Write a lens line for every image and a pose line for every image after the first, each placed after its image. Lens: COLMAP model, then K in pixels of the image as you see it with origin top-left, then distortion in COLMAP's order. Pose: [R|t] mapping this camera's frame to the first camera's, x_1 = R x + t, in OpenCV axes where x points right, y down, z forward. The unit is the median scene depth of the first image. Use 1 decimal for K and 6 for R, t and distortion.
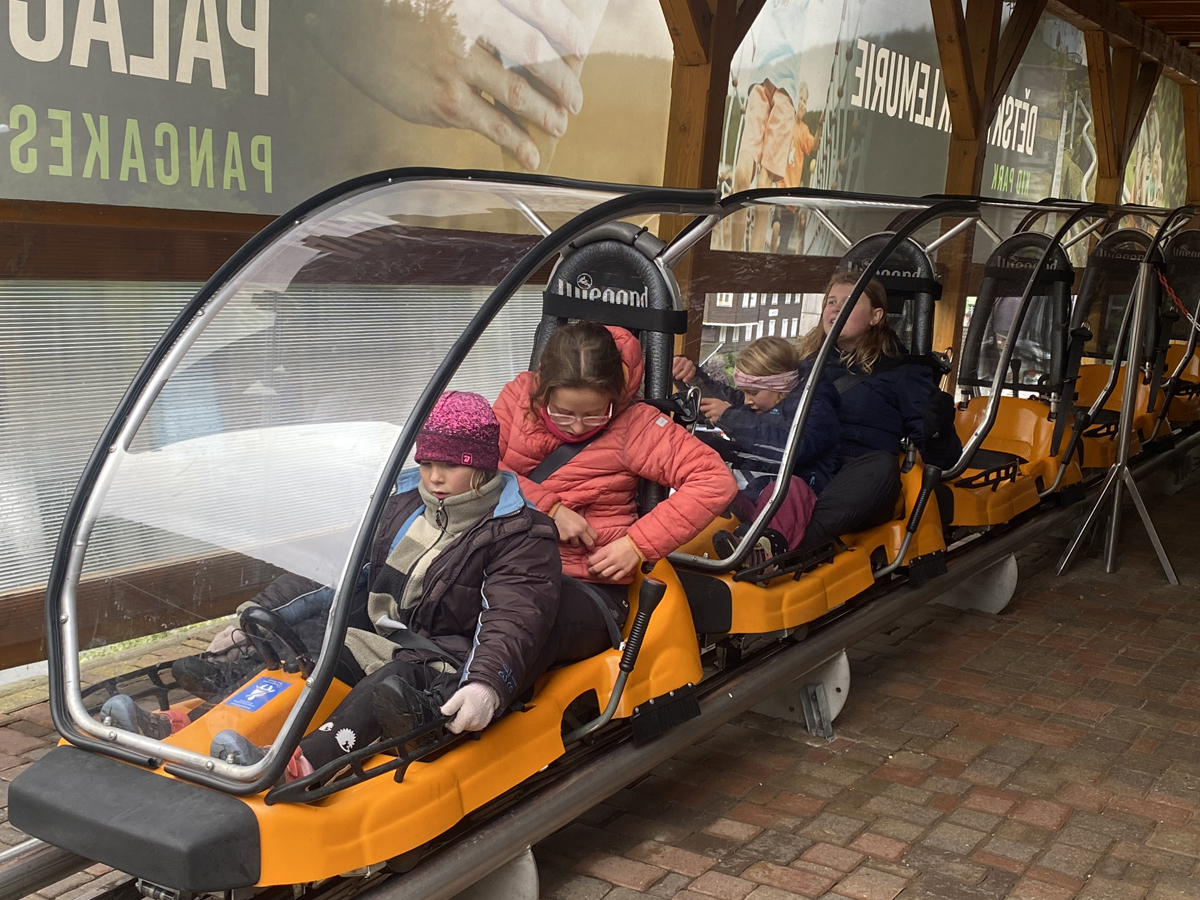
lens RADIAL K [[1638.5, 0, 600.0], [0, 1638.5, 450.0], [0, 0, 1]] dist [0.227260, -0.850203]
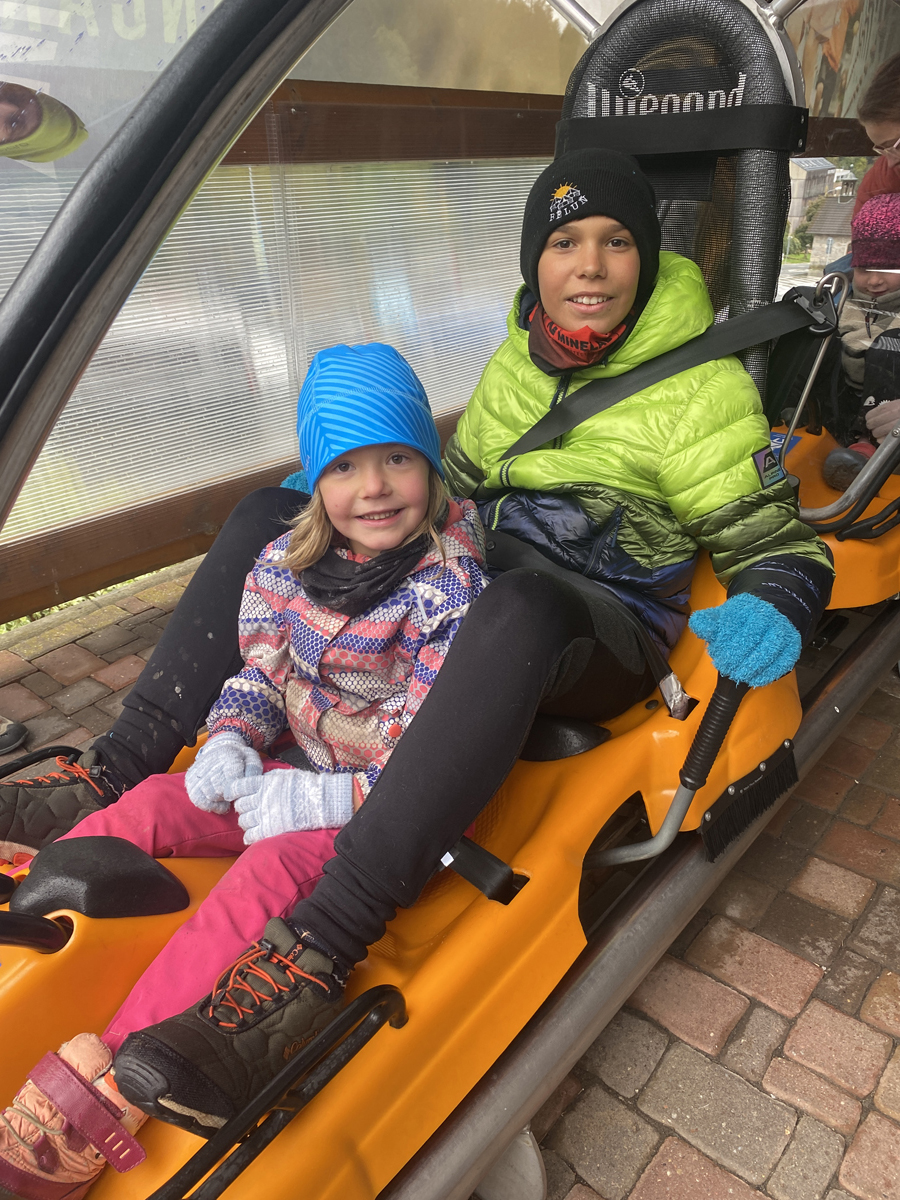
lens RADIAL K [[921.5, 0, 453.2], [0, 921.5, 591.2], [0, 0, 1]] dist [0.044774, -0.062318]
pose [[0.978801, 0.006921, -0.204695, -0.001992], [0.054238, 0.954989, 0.291641, -0.023655], [0.197500, -0.296561, 0.934369, 0.521887]]
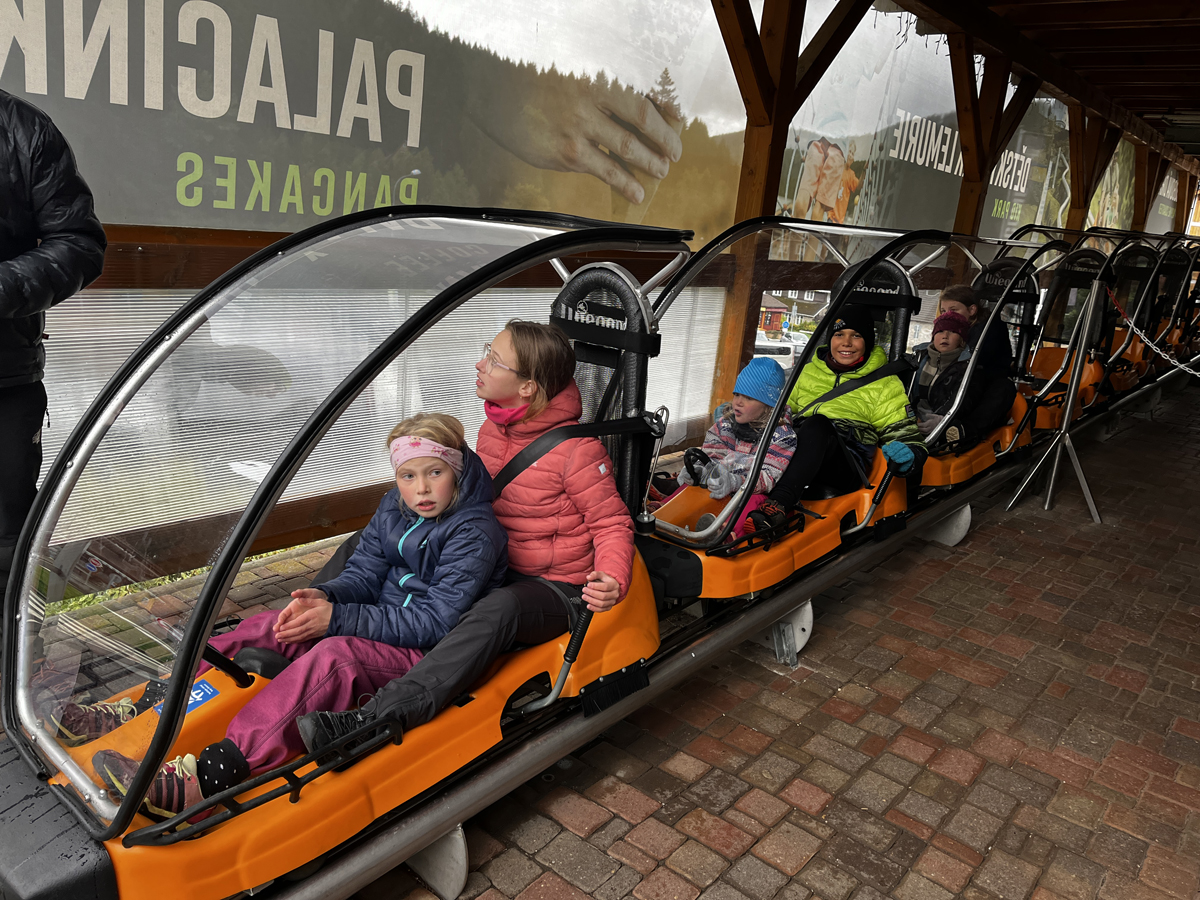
lens RADIAL K [[912.1, 0, 596.7], [0, 912.1, 458.0], [0, 0, 1]] dist [0.062455, -0.086626]
pose [[0.984523, 0.056379, -0.165940, 0.097461], [-0.037847, 0.992898, 0.112792, -0.058724], [0.171121, -0.104766, 0.979664, 0.297665]]
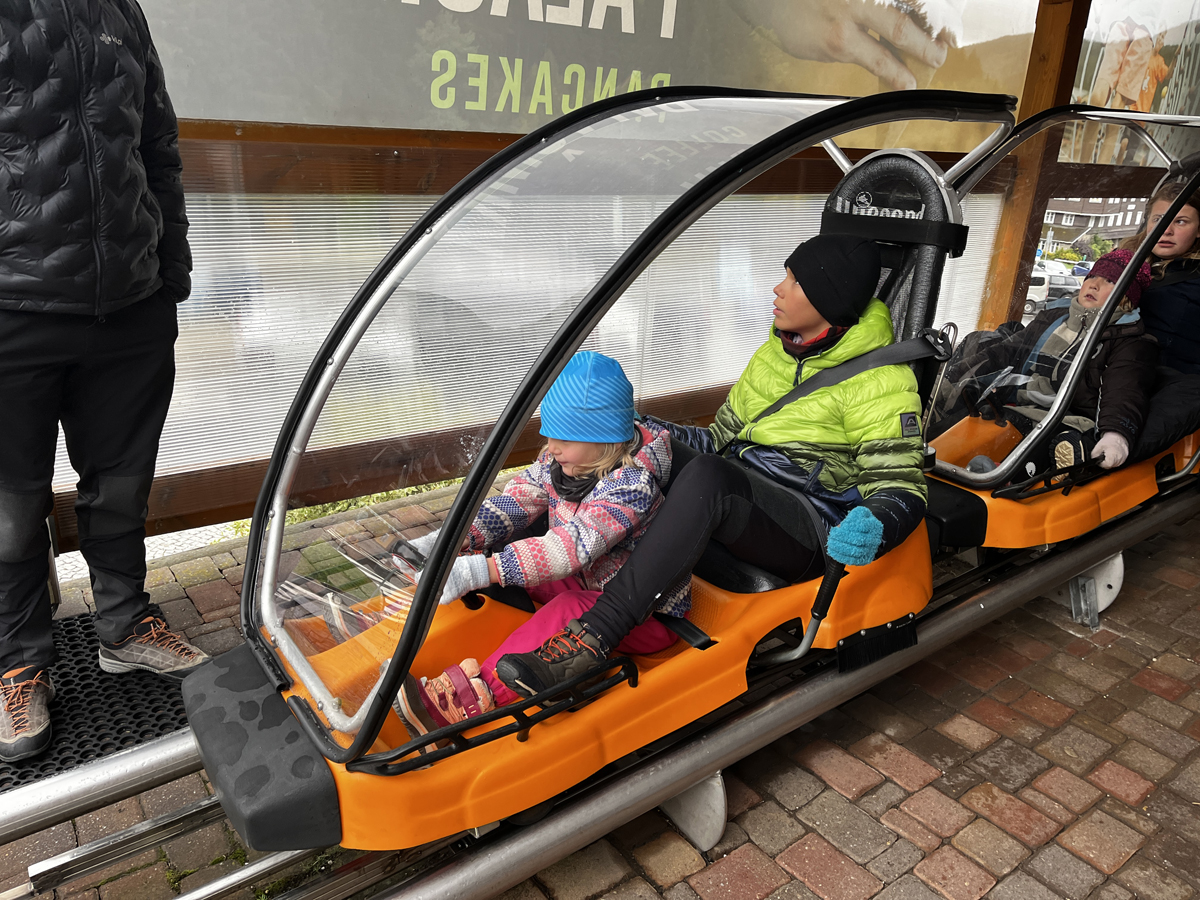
lens RADIAL K [[905.7, 0, 600.0], [0, 905.7, 450.0], [0, 0, 1]] dist [0.081709, -0.123499]
pose [[0.918420, 0.105973, -0.381149, 0.058126], [-0.036954, 0.982222, 0.184049, -0.038989], [0.393878, -0.154949, 0.906008, 0.343707]]
